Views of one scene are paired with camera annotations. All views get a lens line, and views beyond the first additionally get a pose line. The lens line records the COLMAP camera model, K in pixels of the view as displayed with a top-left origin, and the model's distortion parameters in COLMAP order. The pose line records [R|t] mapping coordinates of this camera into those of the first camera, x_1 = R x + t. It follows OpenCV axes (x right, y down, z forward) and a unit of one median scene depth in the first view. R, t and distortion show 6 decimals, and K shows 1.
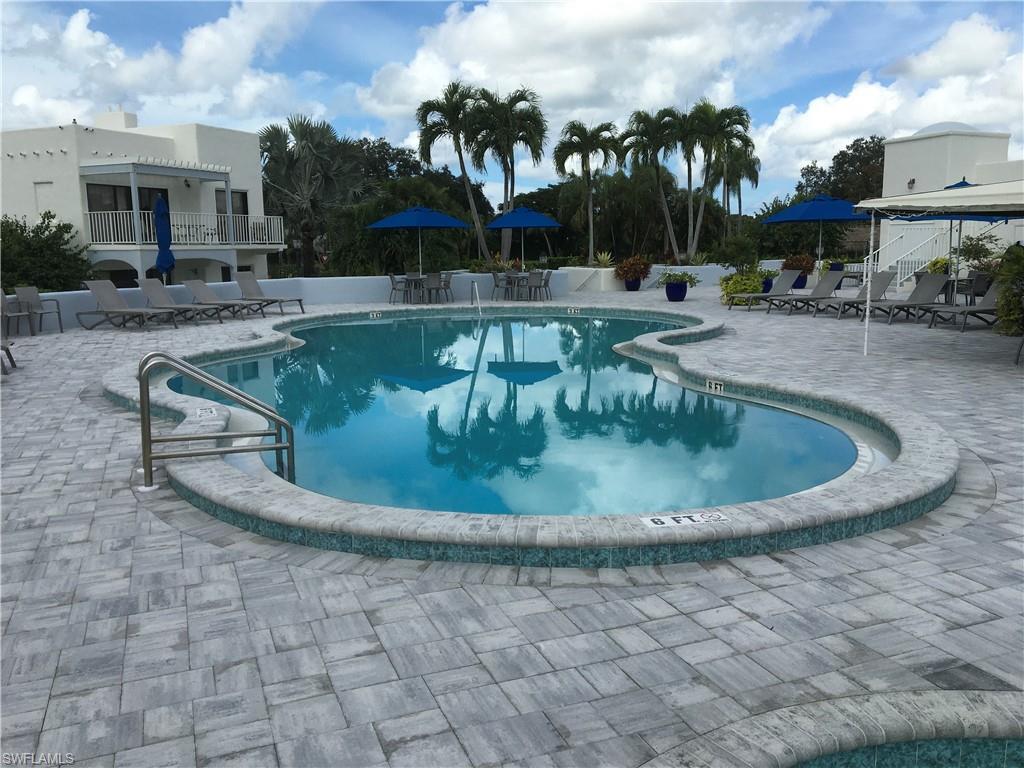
lens RADIAL K [[869.6, 0, 512.0], [0, 869.6, 384.0], [0, 0, 1]] dist [0.084046, -0.127937]
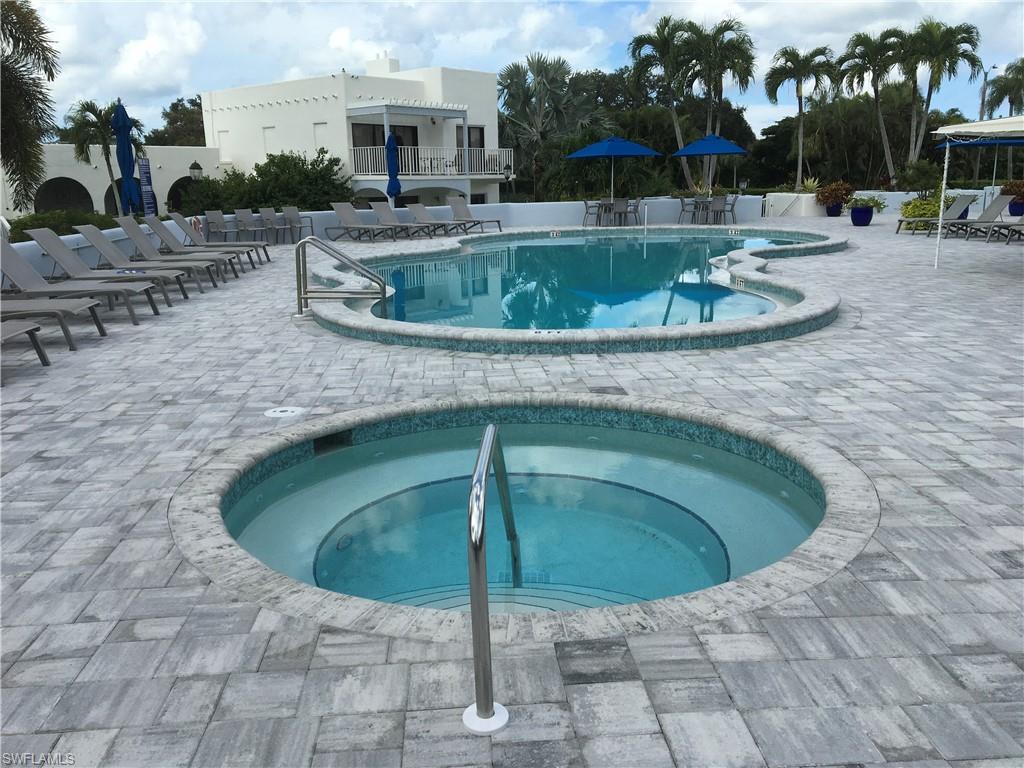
lens RADIAL K [[869.6, 0, 512.0], [0, 869.6, 384.0], [0, 0, 1]] dist [0.084046, -0.127937]
pose [[0.954783, 0.063800, -0.290378, 0.098248], [-0.041229, 0.995680, 0.083198, 0.018635], [0.294432, -0.067464, 0.953288, -0.103832]]
